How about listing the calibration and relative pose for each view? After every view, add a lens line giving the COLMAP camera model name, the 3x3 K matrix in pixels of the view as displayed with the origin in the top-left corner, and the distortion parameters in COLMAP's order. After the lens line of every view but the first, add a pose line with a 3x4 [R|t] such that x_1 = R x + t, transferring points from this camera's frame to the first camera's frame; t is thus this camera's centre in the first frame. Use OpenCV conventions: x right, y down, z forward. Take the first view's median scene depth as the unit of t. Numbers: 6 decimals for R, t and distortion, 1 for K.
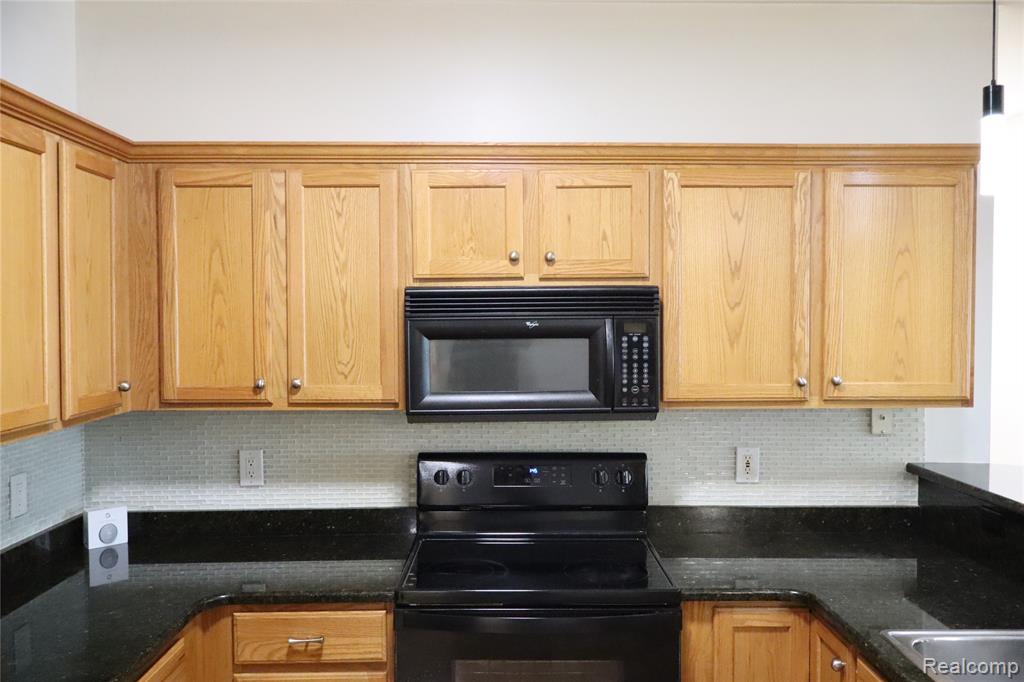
lens RADIAL K [[848.9, 0, 512.0], [0, 848.9, 341.0], [0, 0, 1]] dist [0.005584, 0.007994]
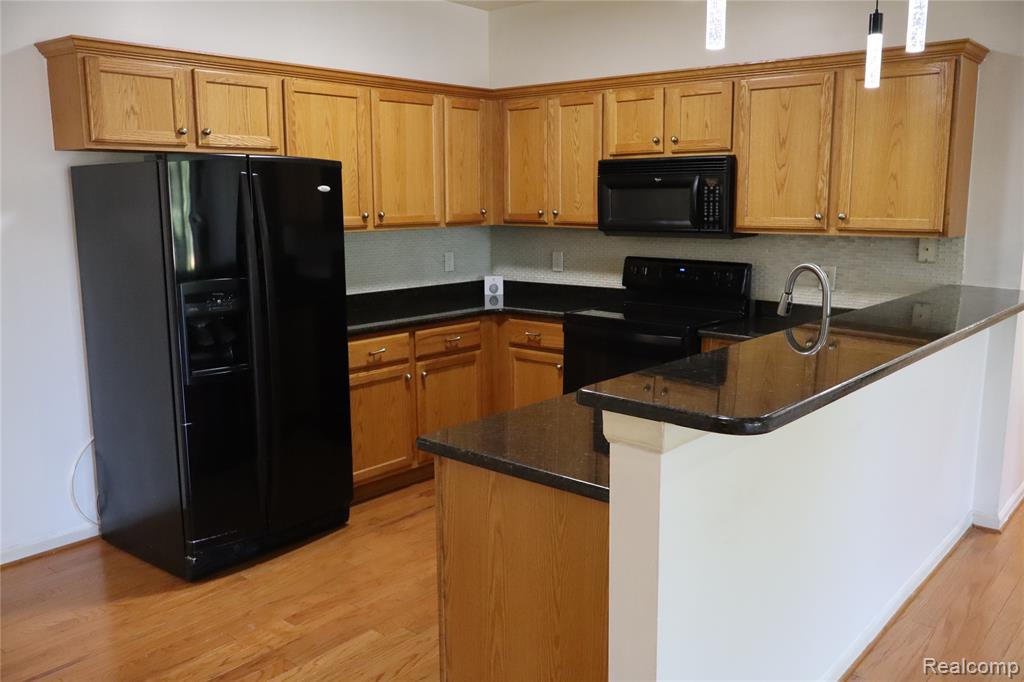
lens RADIAL K [[848.9, 0, 512.0], [0, 848.9, 341.0], [0, 0, 1]] dist [0.005584, 0.007994]
pose [[0.749244, 0.114116, -0.652389, 0.950078], [-0.020871, 0.988623, 0.148960, 0.053200], [0.661965, -0.097991, 0.743102, -0.511829]]
